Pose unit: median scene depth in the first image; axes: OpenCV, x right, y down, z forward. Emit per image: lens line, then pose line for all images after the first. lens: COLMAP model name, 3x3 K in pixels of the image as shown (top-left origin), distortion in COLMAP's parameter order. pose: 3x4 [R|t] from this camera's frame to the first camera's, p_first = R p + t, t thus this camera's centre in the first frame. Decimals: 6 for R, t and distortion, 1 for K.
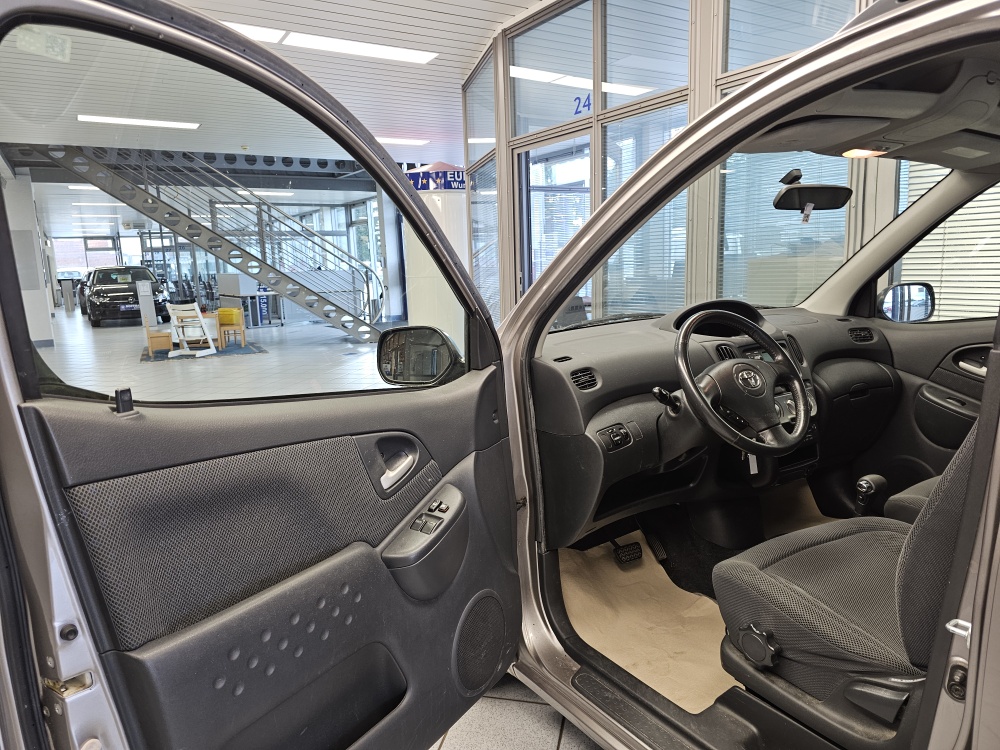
lens RADIAL K [[665.6, 0, 500.0], [0, 665.6, 375.0], [0, 0, 1]] dist [0.099057, -0.119455]
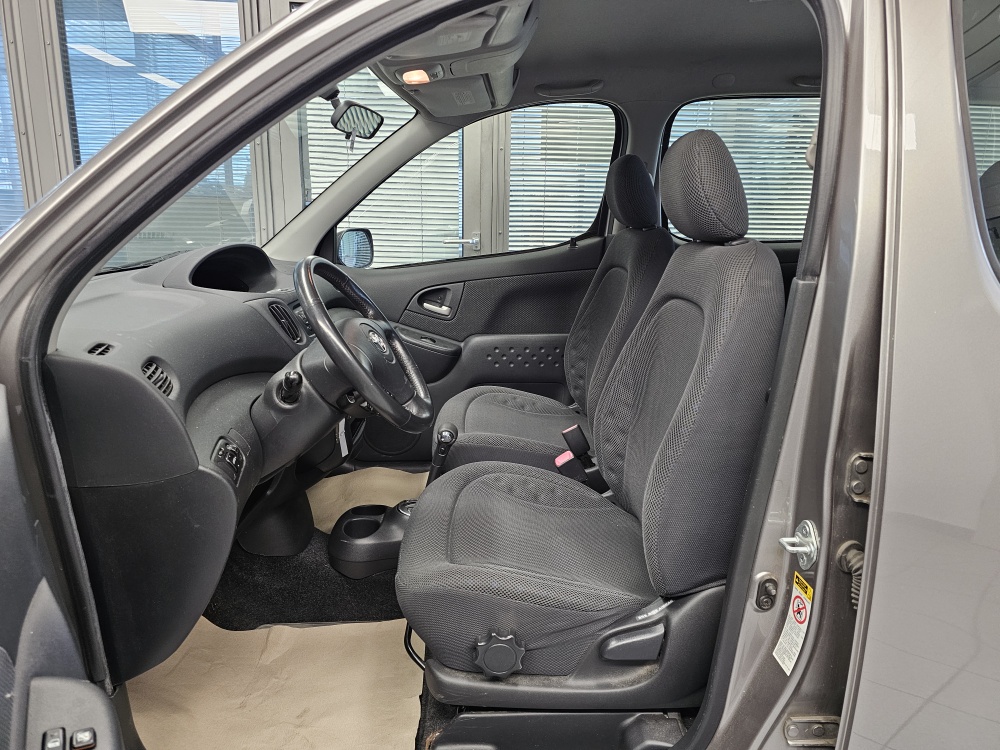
lens RADIAL K [[655.9, 0, 500.0], [0, 655.9, 375.0], [0, 0, 1]] dist [0.046641, -0.052097]
pose [[0.519471, -0.168629, 0.837684, -0.132020], [0.114206, 0.985240, 0.127510, -0.023409], [-0.846821, 0.029431, 0.531063, 0.304081]]
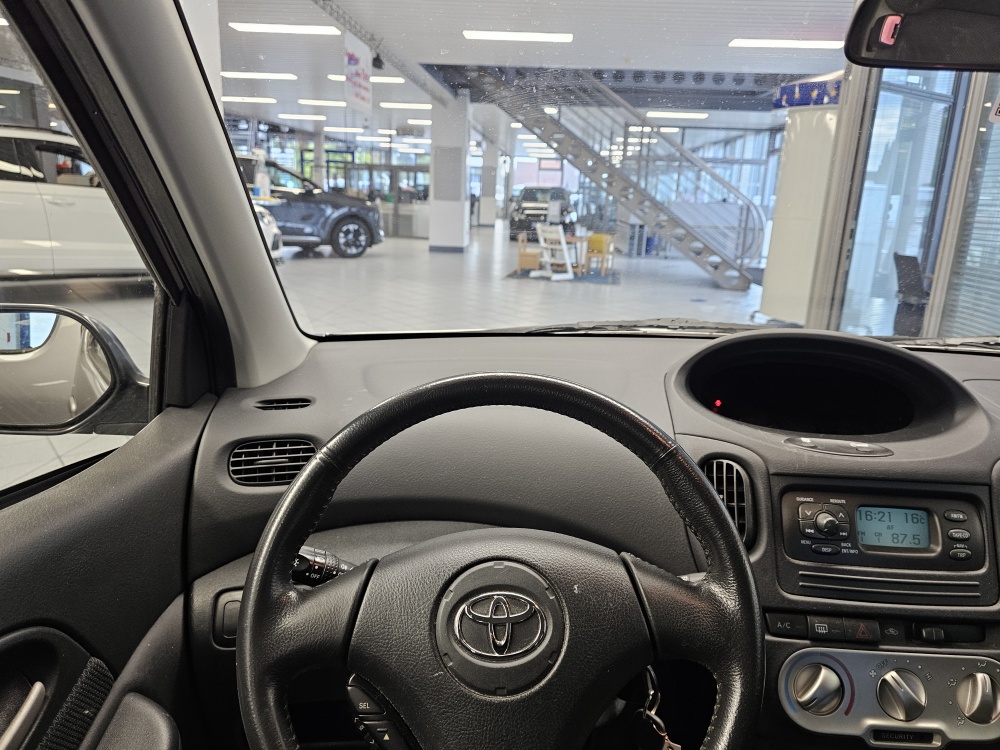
lens RADIAL K [[687.4, 0, 501.2], [0, 687.4, 355.1], [0, 0, 1]] dist [0.052631, -0.063035]
pose [[0.810173, 0.199656, -0.551141, 0.328381], [-0.163445, 0.979862, 0.114701, -0.094101], [0.562943, -0.002847, 0.826491, 0.467740]]
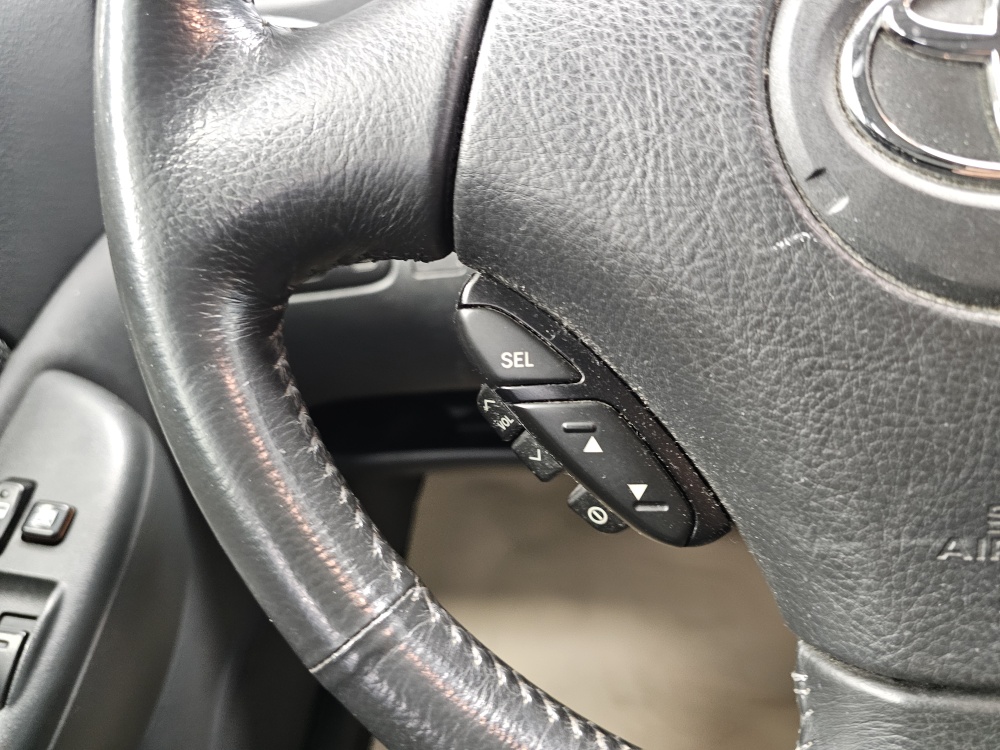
lens RADIAL K [[687.4, 0, 501.2], [0, 687.4, 355.1], [0, 0, 1]] dist [0.052631, -0.063035]
pose [[0.767446, 0.369764, -0.523737, 0.239973], [-0.103175, 0.877503, 0.468341, 0.002480], [0.632757, -0.305390, 0.711587, 0.562752]]
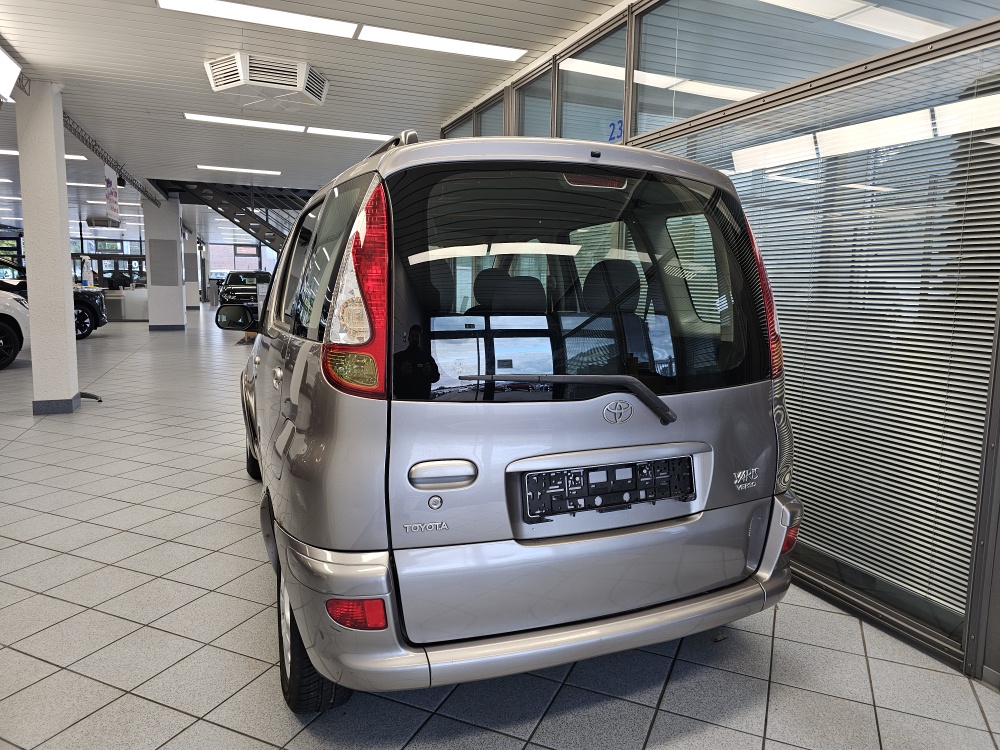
lens RADIAL K [[665.5, 0, 500.2], [0, 665.5, 354.4], [0, 0, 1]] dist [0.062514, -0.057761]
pose [[0.981933, 0.067479, -0.176786, 0.861246], [-0.076907, 0.995929, -0.047024, 0.091685], [0.172893, 0.059770, 0.983125, -0.793792]]
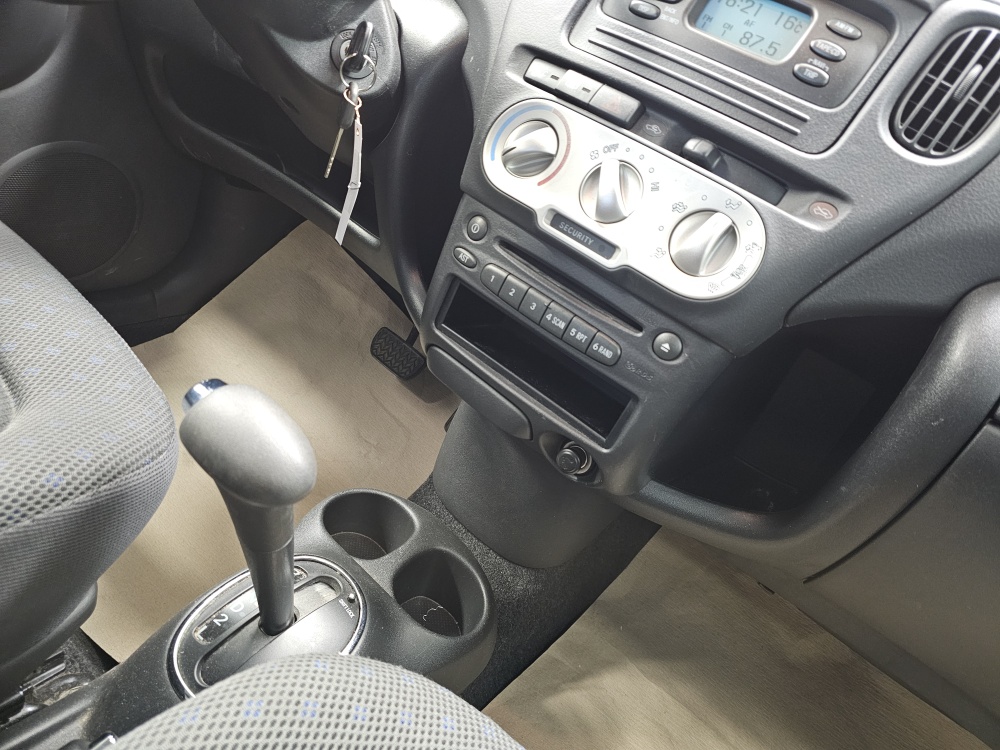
lens RADIAL K [[683.4, 0, 501.3], [0, 683.4, 361.0], [0, 0, 1]] dist [0.005978, 0.000287]
pose [[0.302532, 0.604564, -0.736869, 0.494696], [-0.491027, 0.761470, 0.423150, 0.006027], [0.816925, 0.233806, 0.527226, 0.651032]]
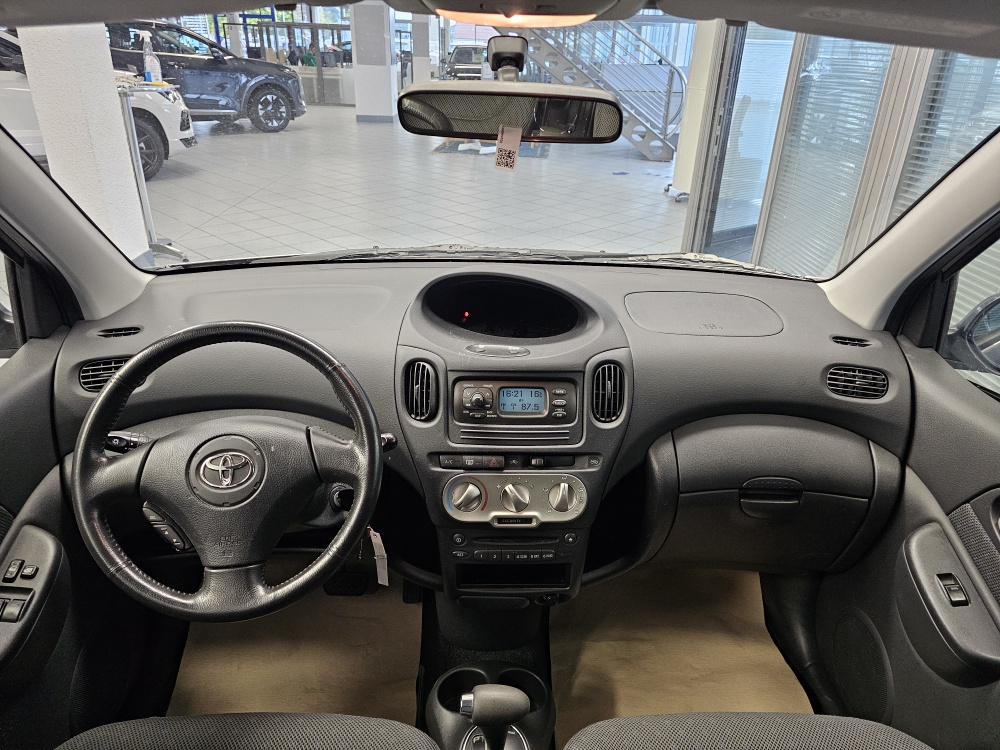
lens RADIAL K [[673.3, 0, 507.2], [0, 673.3, 369.8], [0, 0, 1]] dist [0.061161, -0.058609]
pose [[0.858296, 0.275769, -0.432758, 0.489803], [-0.147897, 0.940479, 0.305982, -0.169284], [0.491380, -0.198619, 0.847995, 0.419498]]
